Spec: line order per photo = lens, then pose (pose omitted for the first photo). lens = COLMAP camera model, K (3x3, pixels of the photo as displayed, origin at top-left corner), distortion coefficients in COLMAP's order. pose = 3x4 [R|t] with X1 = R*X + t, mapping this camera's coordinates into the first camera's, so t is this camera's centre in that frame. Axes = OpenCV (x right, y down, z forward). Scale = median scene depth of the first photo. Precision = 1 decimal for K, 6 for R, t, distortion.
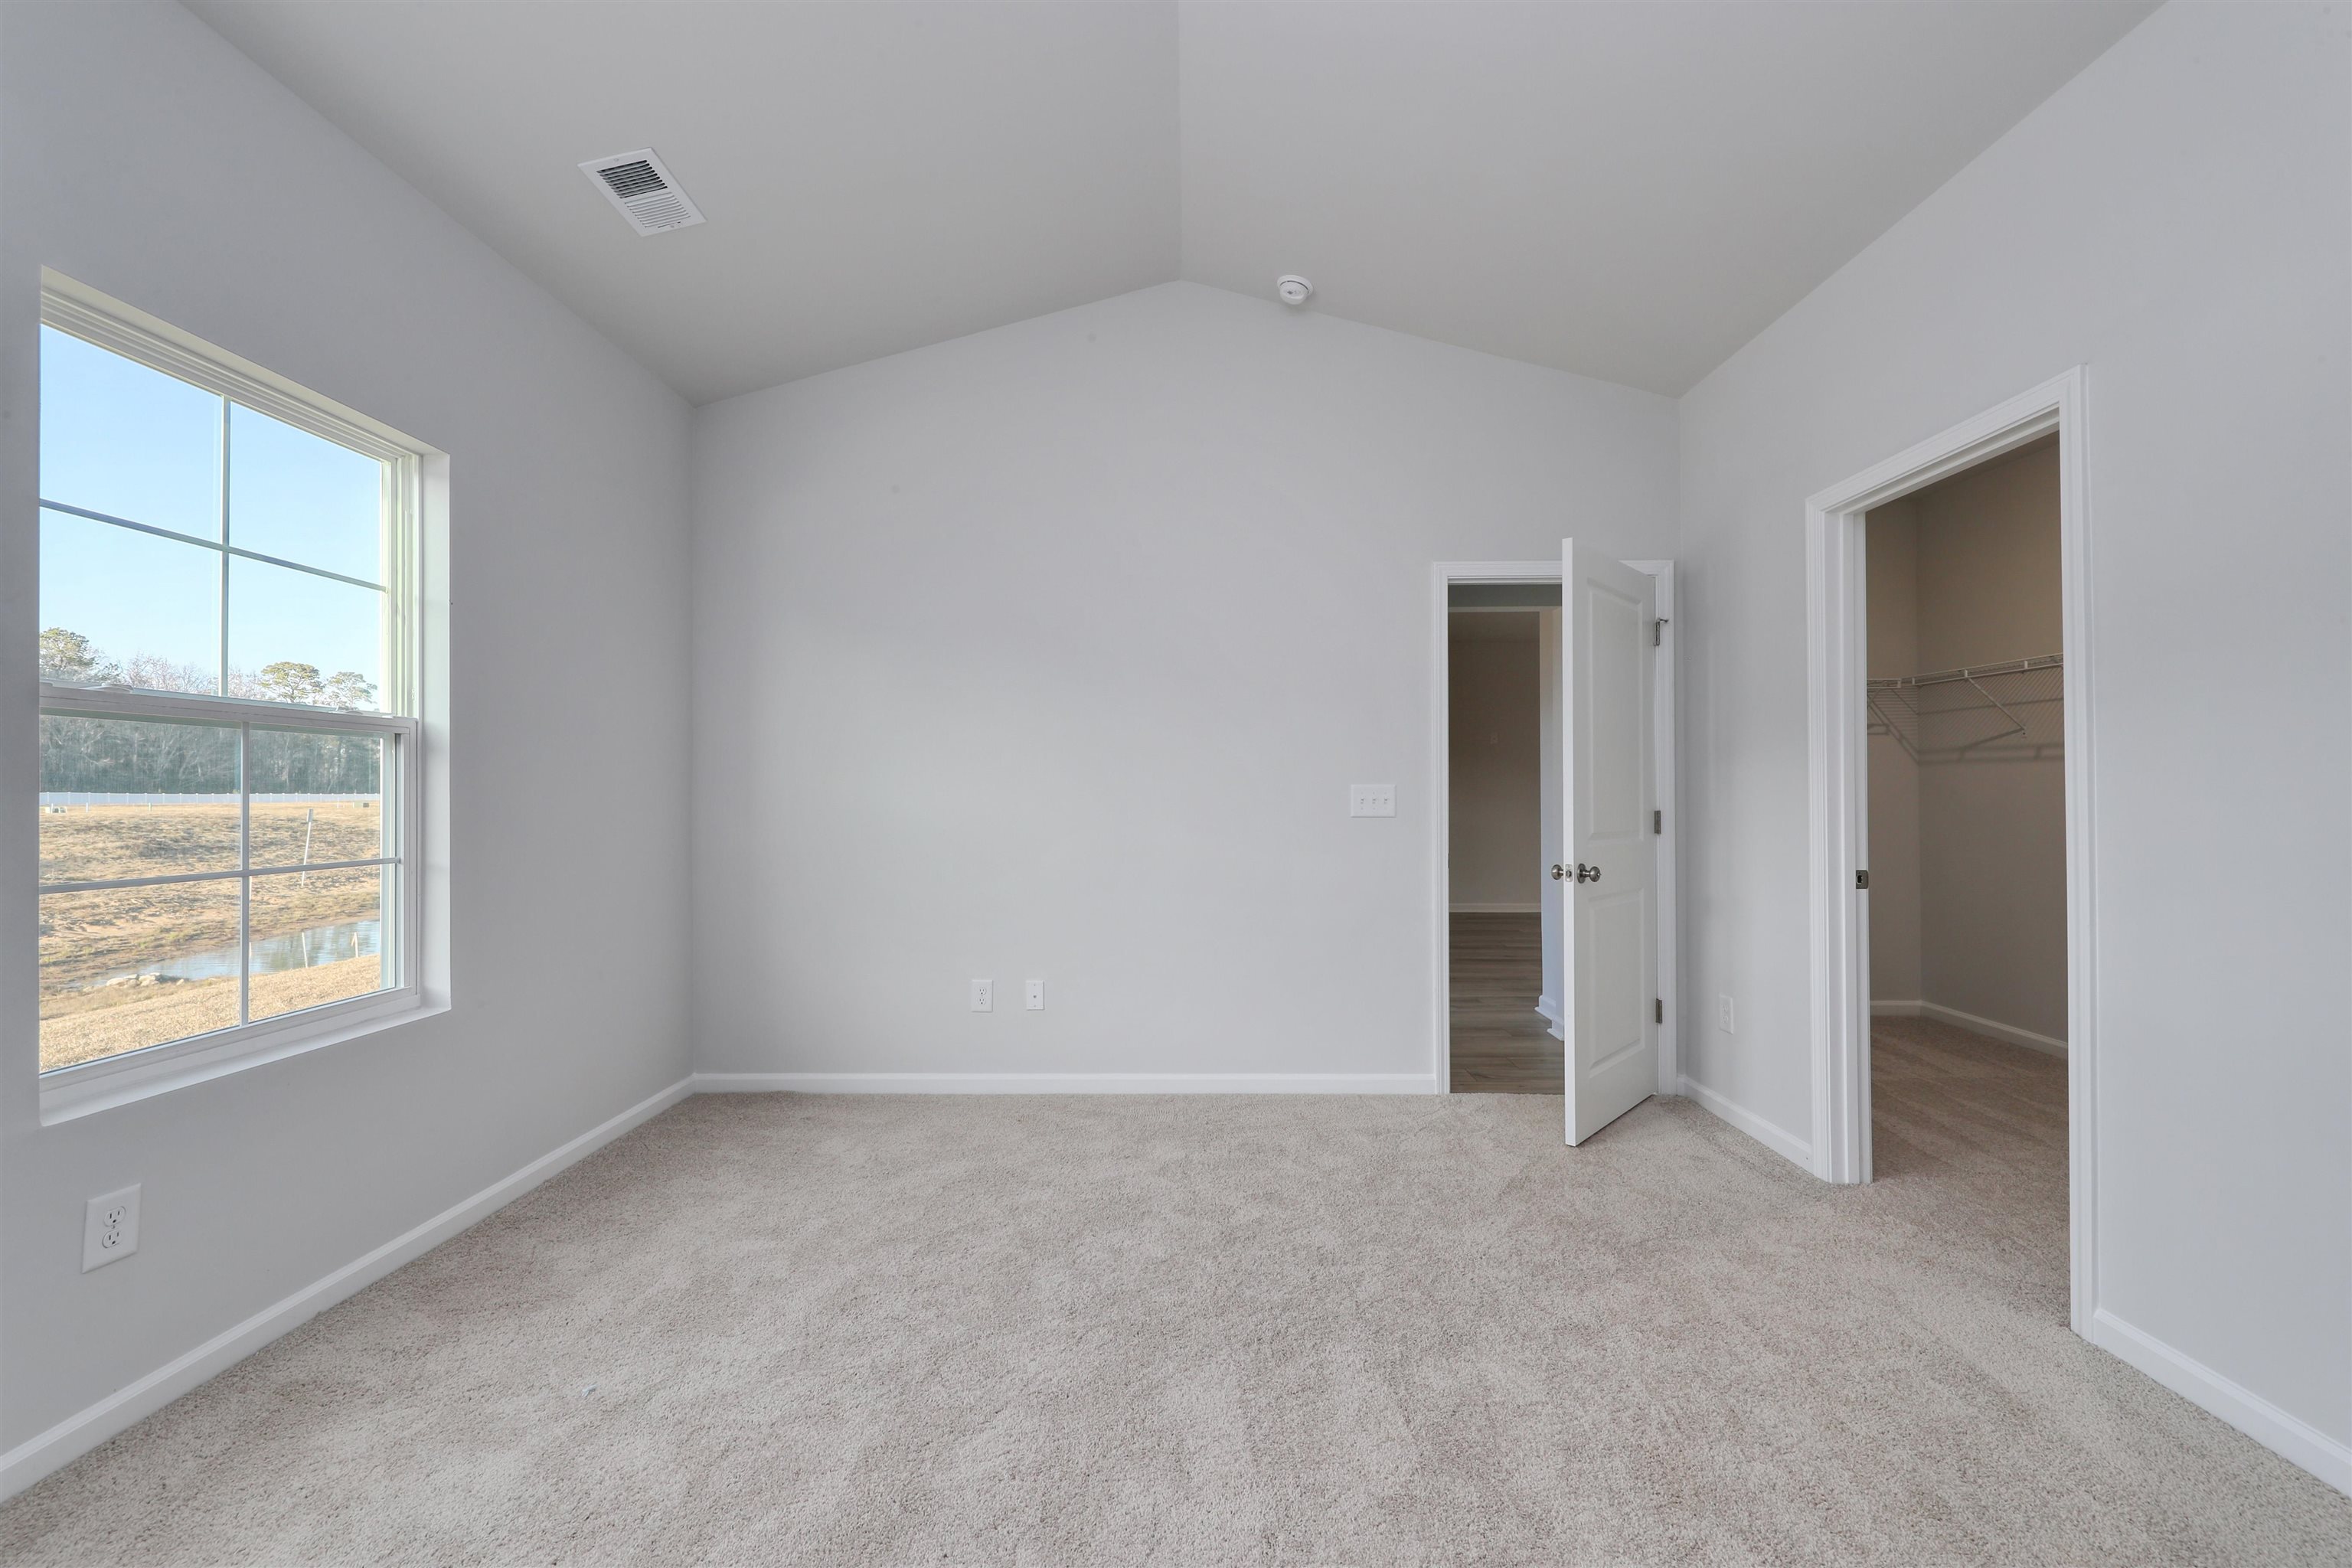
lens RADIAL K [[930.4, 0, 1181.4], [0, 930.4, 776.2], [0, 0, 1]] dist [-0.003907, 0.000326]
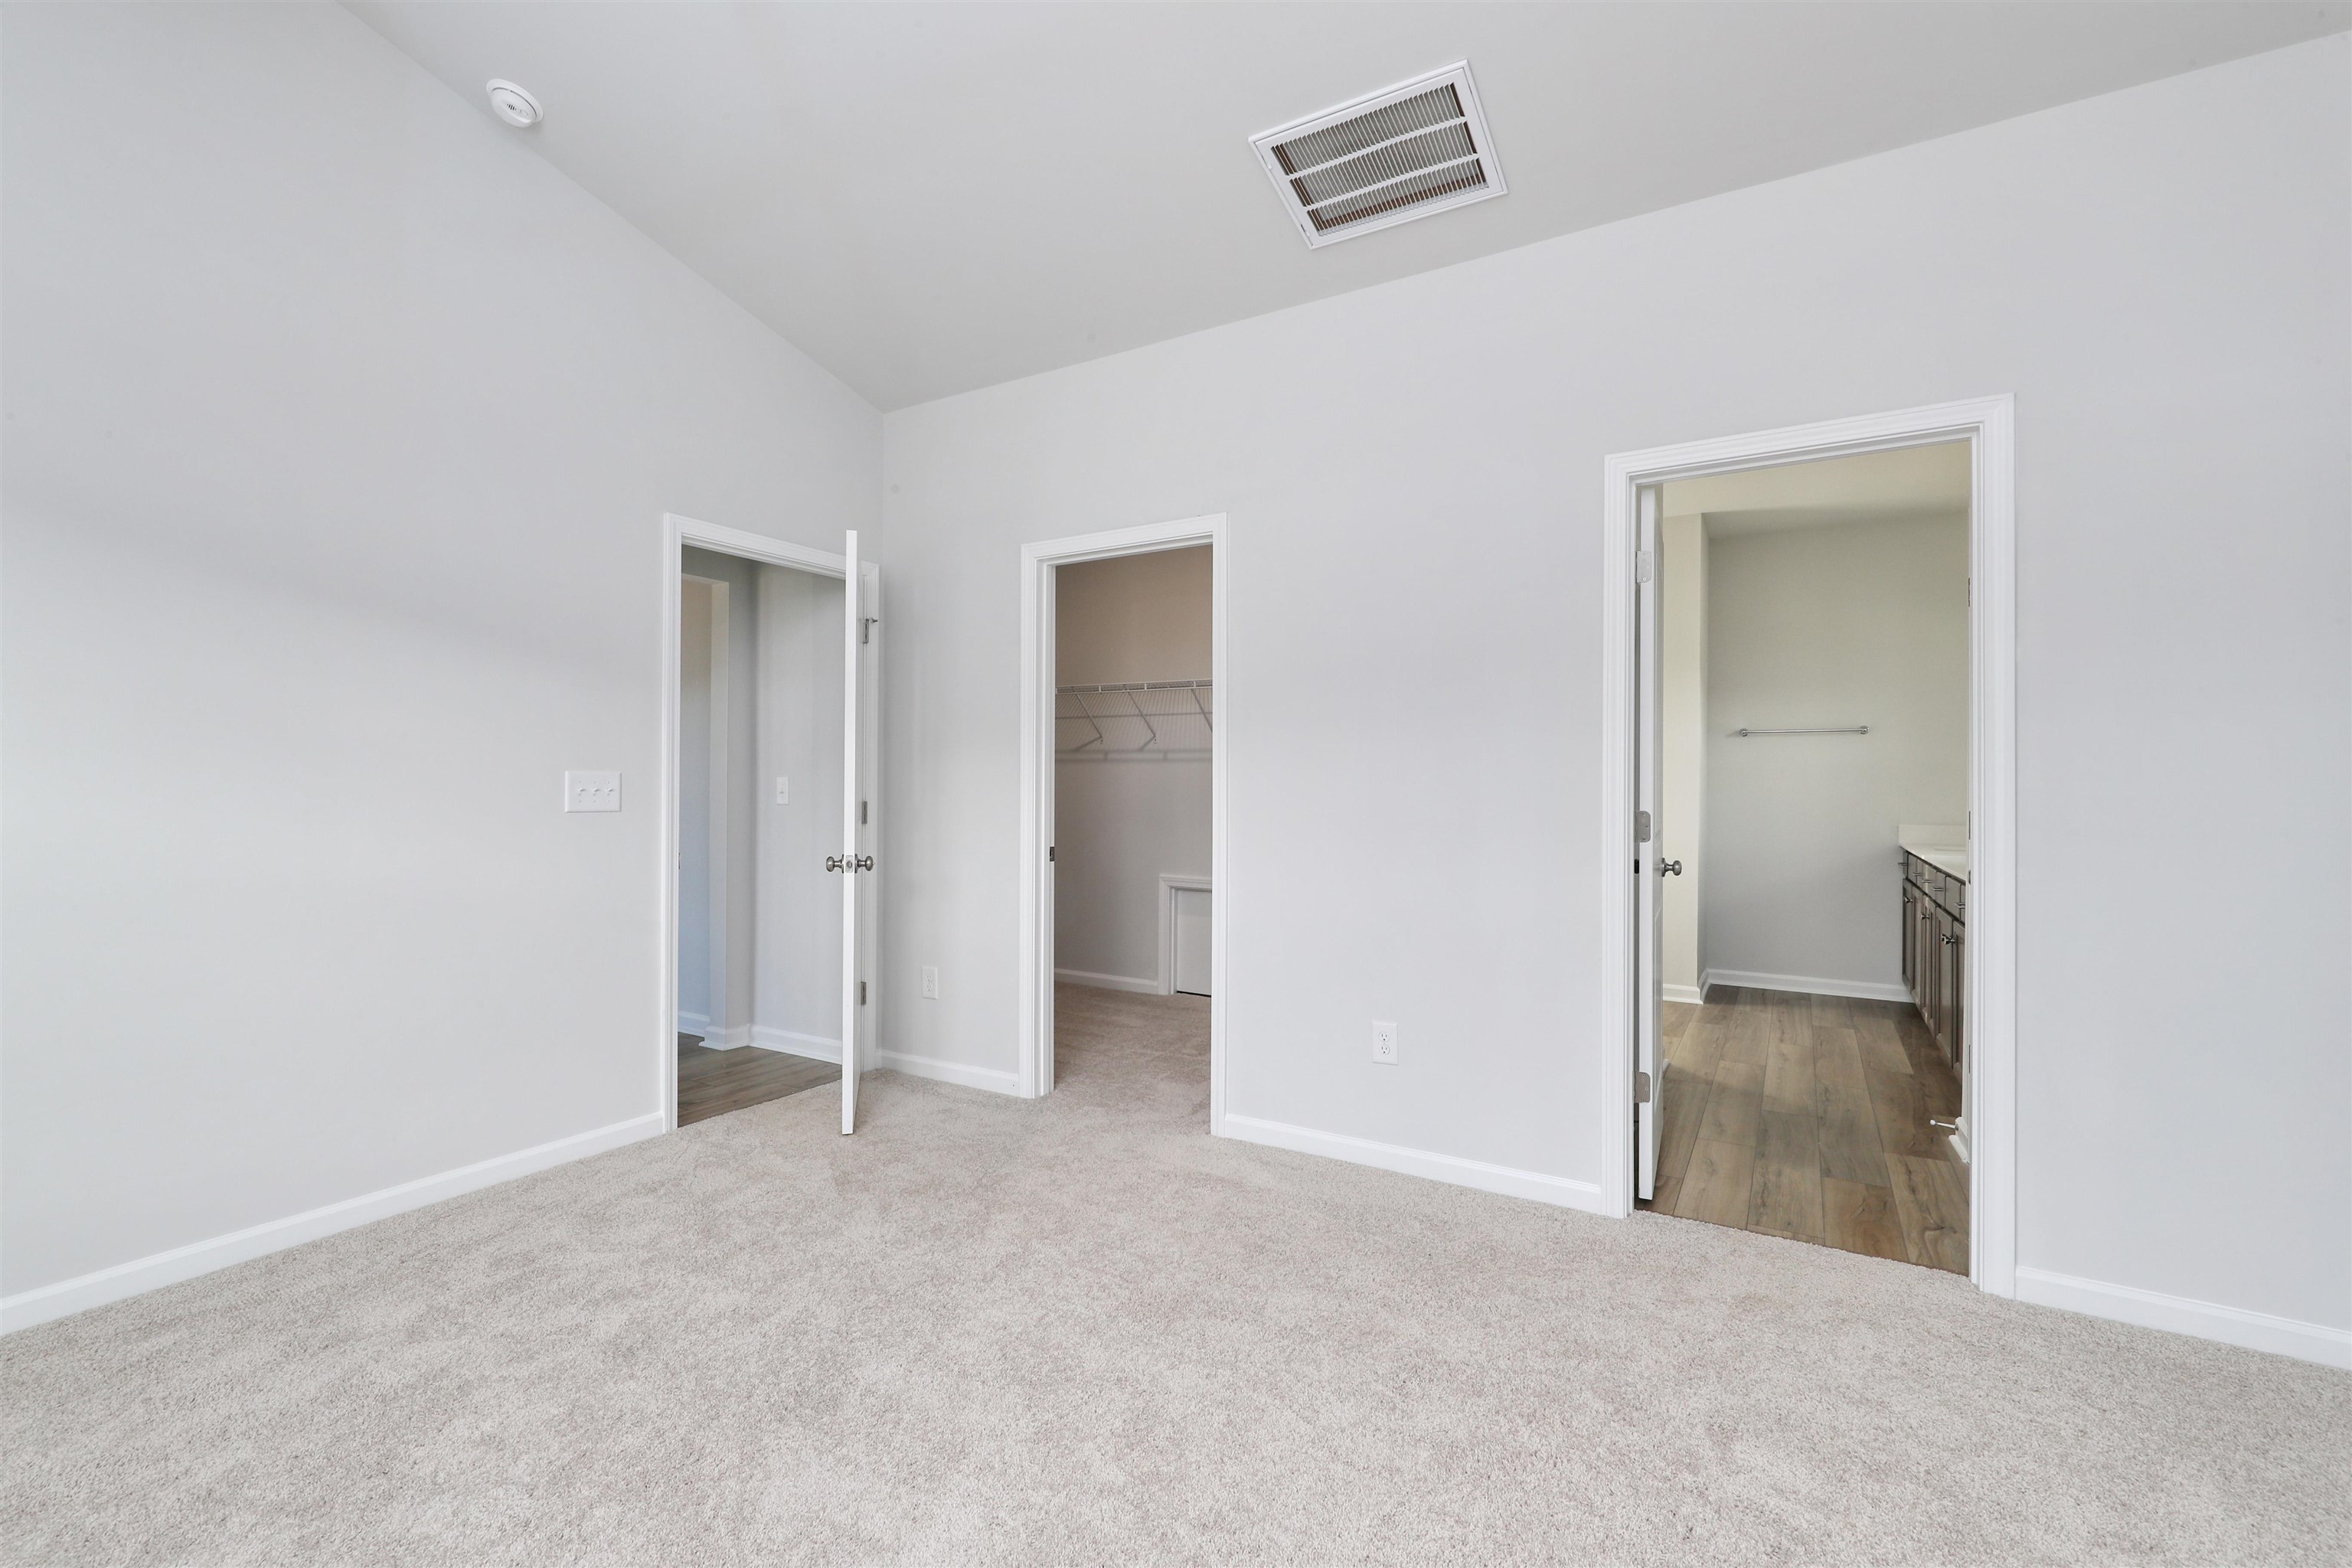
lens RADIAL K [[1027.4, 0, 1185.6], [0, 1027.4, 784.4], [0, 0, 1]] dist [-0.005427, 0.000629]
pose [[0.502619, 0.003244, 0.864502, -0.380214], [-0.015851, 0.999859, 0.005464, 0.007447], [-0.864363, -0.016450, 0.502600, 0.139457]]
